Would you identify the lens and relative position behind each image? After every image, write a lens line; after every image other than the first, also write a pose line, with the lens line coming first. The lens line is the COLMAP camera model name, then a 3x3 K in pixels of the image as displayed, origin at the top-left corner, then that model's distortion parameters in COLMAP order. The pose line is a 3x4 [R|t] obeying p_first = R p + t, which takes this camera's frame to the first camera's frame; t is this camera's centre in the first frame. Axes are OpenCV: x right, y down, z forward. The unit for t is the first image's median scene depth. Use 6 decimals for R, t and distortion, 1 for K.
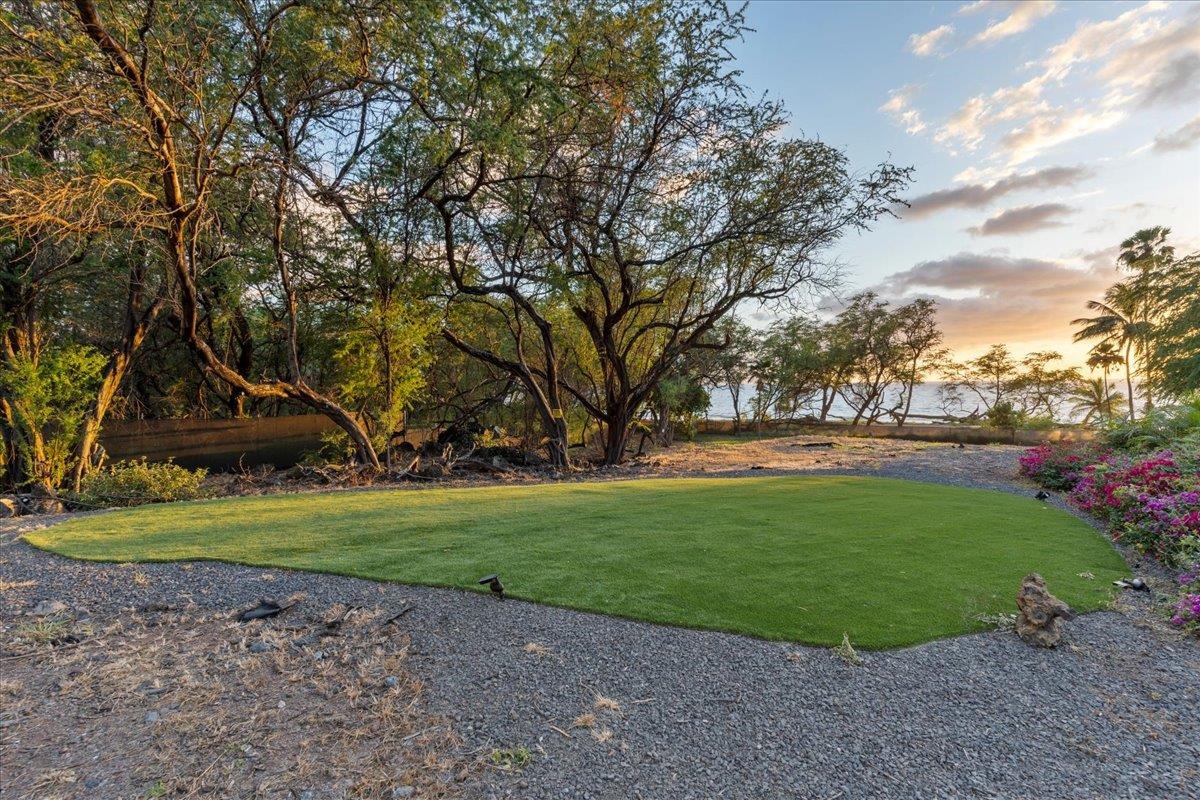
lens RADIAL K [[560.0, 0, 601.6], [0, 560.0, 396.2], [0, 0, 1]] dist [0.001386, 0.000721]
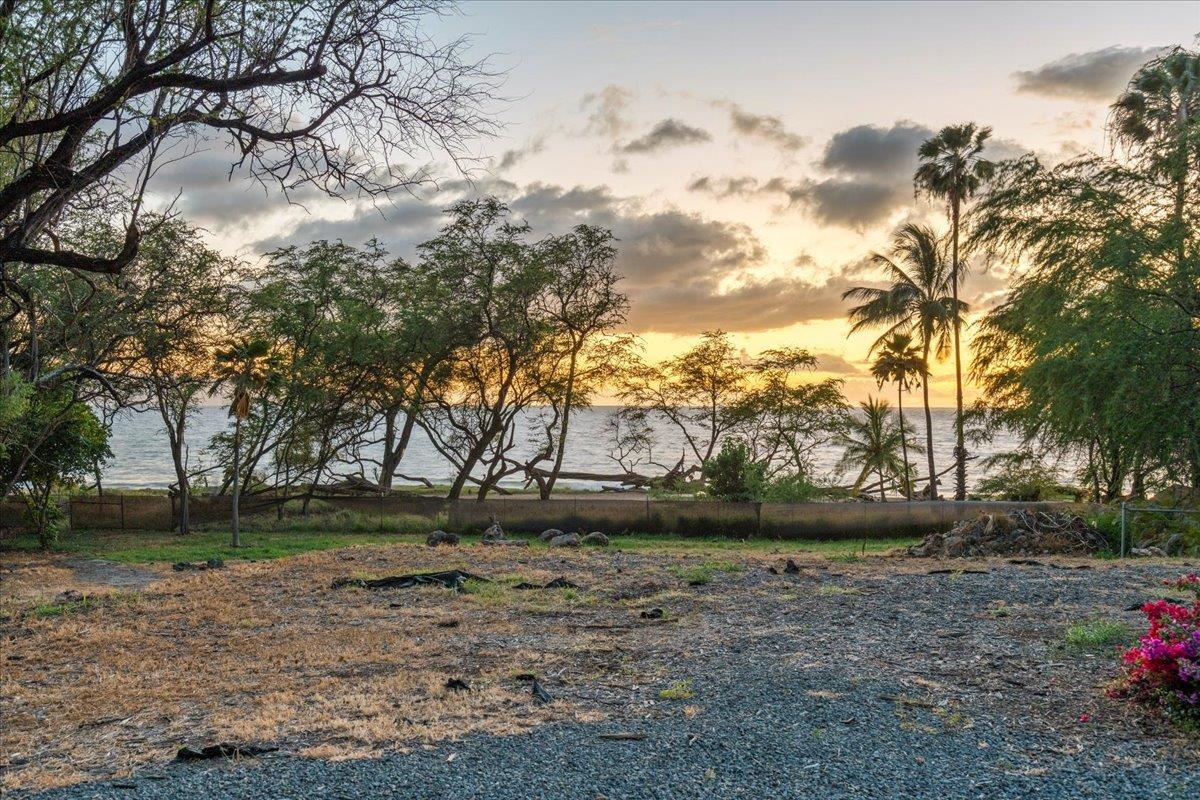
lens RADIAL K [[1264.9, 0, 600.0], [0, 1264.9, 400.0], [0, 0, 1]] dist [0.007628, 0.003725]
pose [[0.851199, 0.020291, 0.524451, 0.028894], [-0.006729, 0.999592, -0.027752, 0.001682], [-0.524800, 0.020093, 0.850988, 0.099834]]
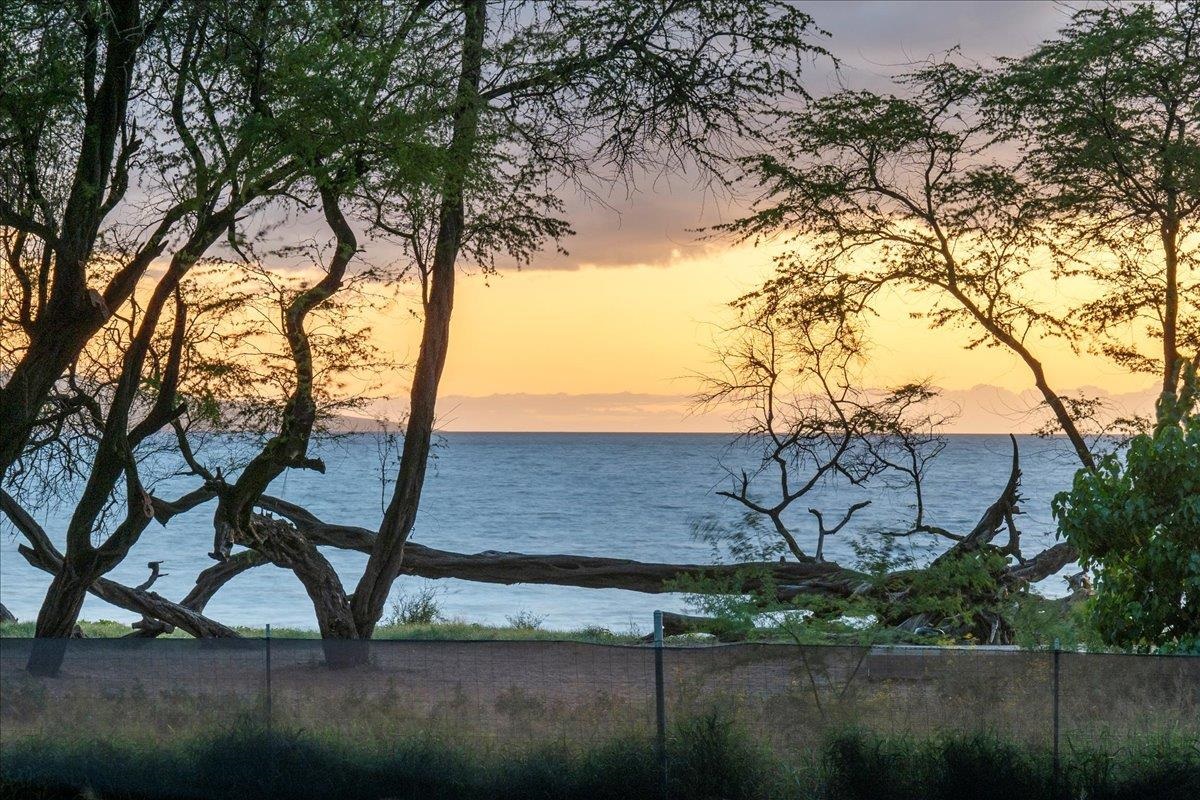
lens RADIAL K [[3807.7, 0, 644.0], [0, 3807.7, 401.7], [0, 0, 1]] dist [0.015364, 0.398778]
pose [[0.892830, 0.022006, 0.449857, 0.292405], [-0.007884, 0.999416, -0.033241, 0.031876], [-0.450326, 0.026132, 0.892482, 0.396477]]
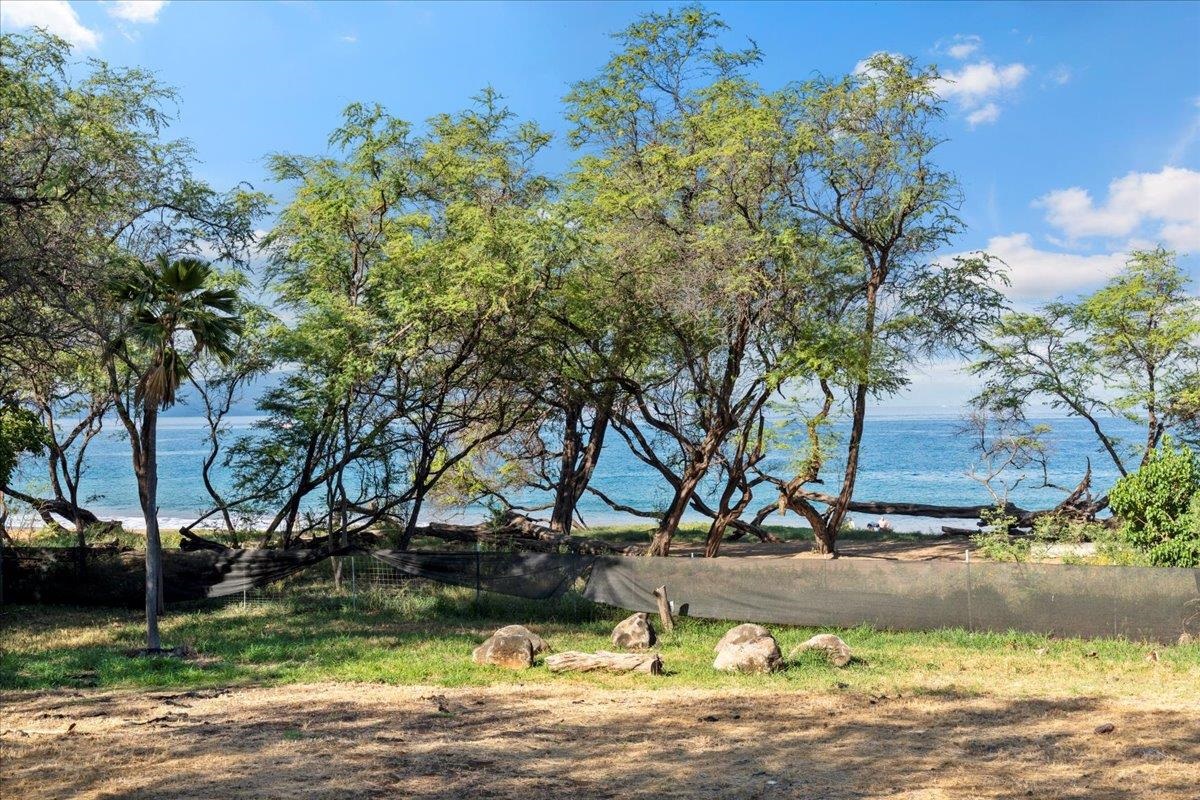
lens RADIAL K [[1732.4, 0, 600.0], [0, 1732.4, 400.0], [0, 0, 1]] dist [-0.019957, 0.118744]
pose [[0.955670, 0.003372, 0.294421, 0.211524], [0.004512, 0.999649, -0.026096, 0.005094], [-0.294406, 0.026268, 0.955319, 0.285572]]
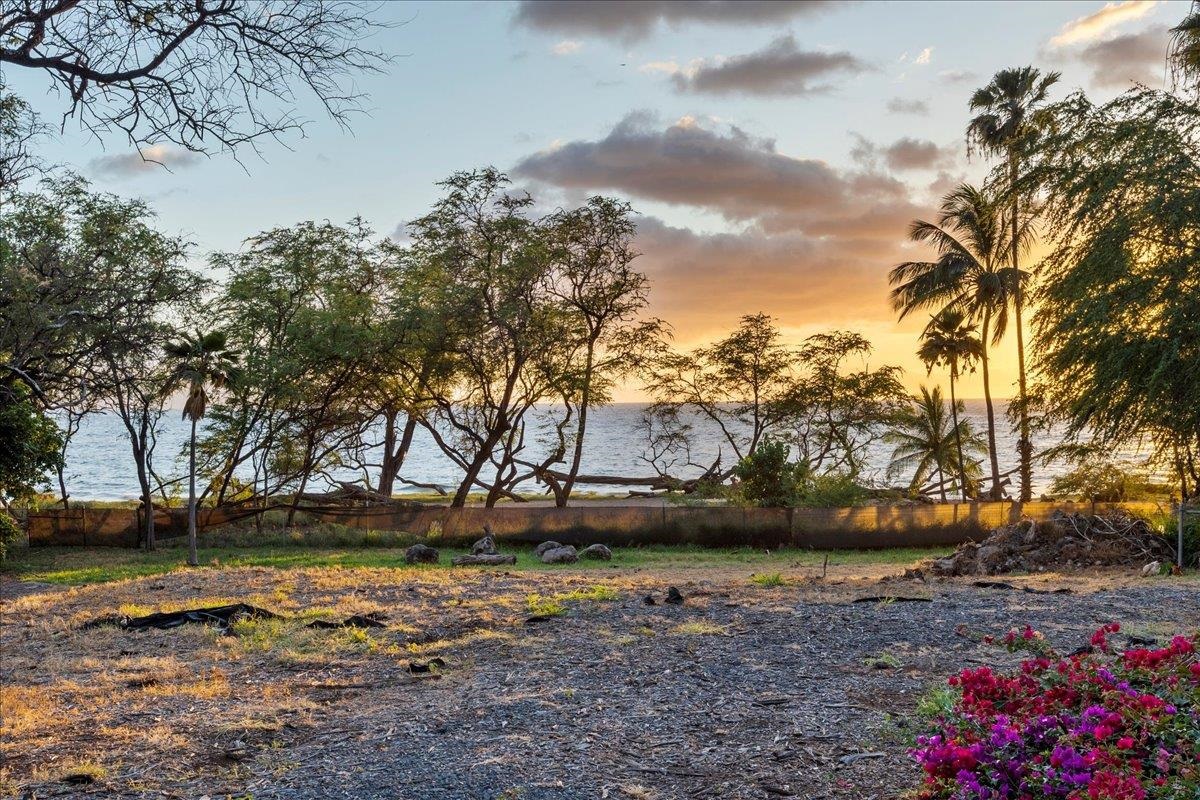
lens RADIAL K [[1381.6, 0, 600.0], [0, 1381.6, 400.0], [0, 0, 1]] dist [-0.001518, 0.001455]
pose [[0.875329, 0.004729, 0.483505, 0.075959], [0.008632, 0.999640, -0.025404, 0.002716], [-0.483451, 0.026411, 0.874973, 0.111762]]
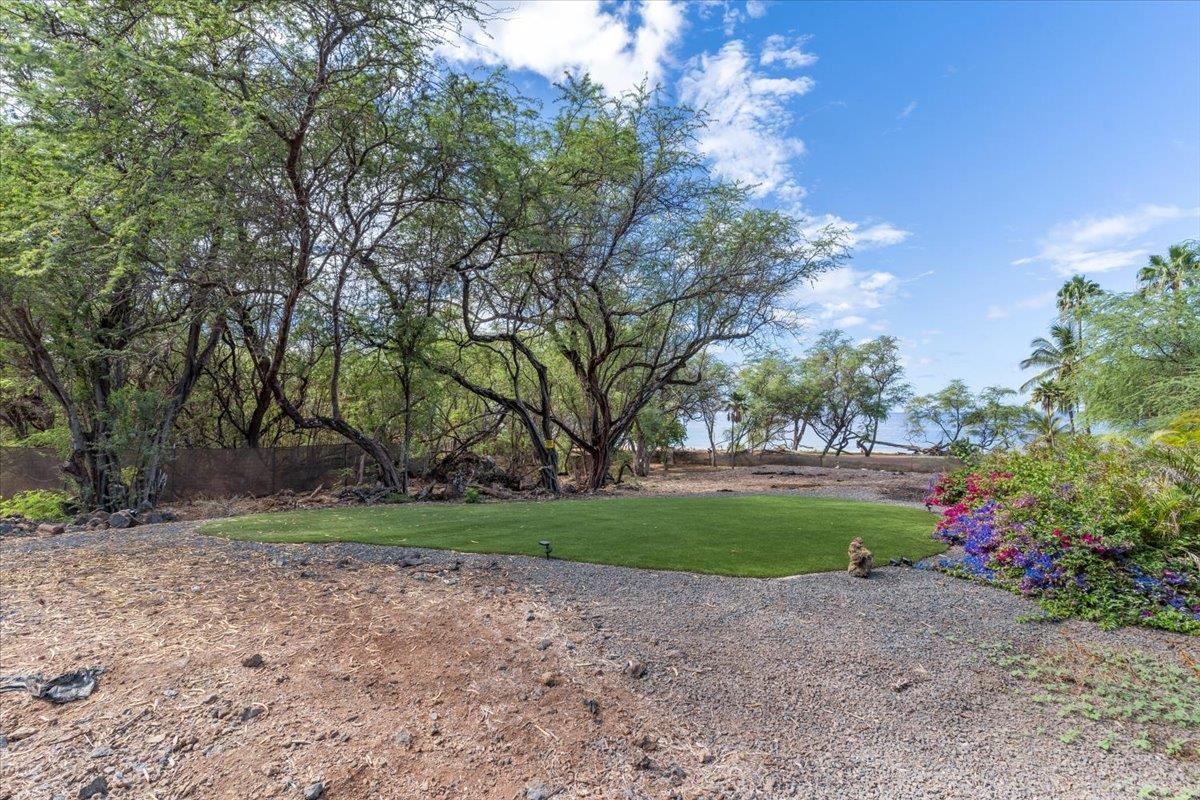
lens RADIAL K [[569.6, 0, 604.5], [0, 569.6, 389.2], [0, 0, 1]] dist [-0.001798, -0.000485]
pose [[0.998828, 0.008110, 0.047710, -0.004871], [-0.005035, 0.997924, -0.064207, -0.001354], [-0.048131, 0.063892, 0.996795, -0.036209]]
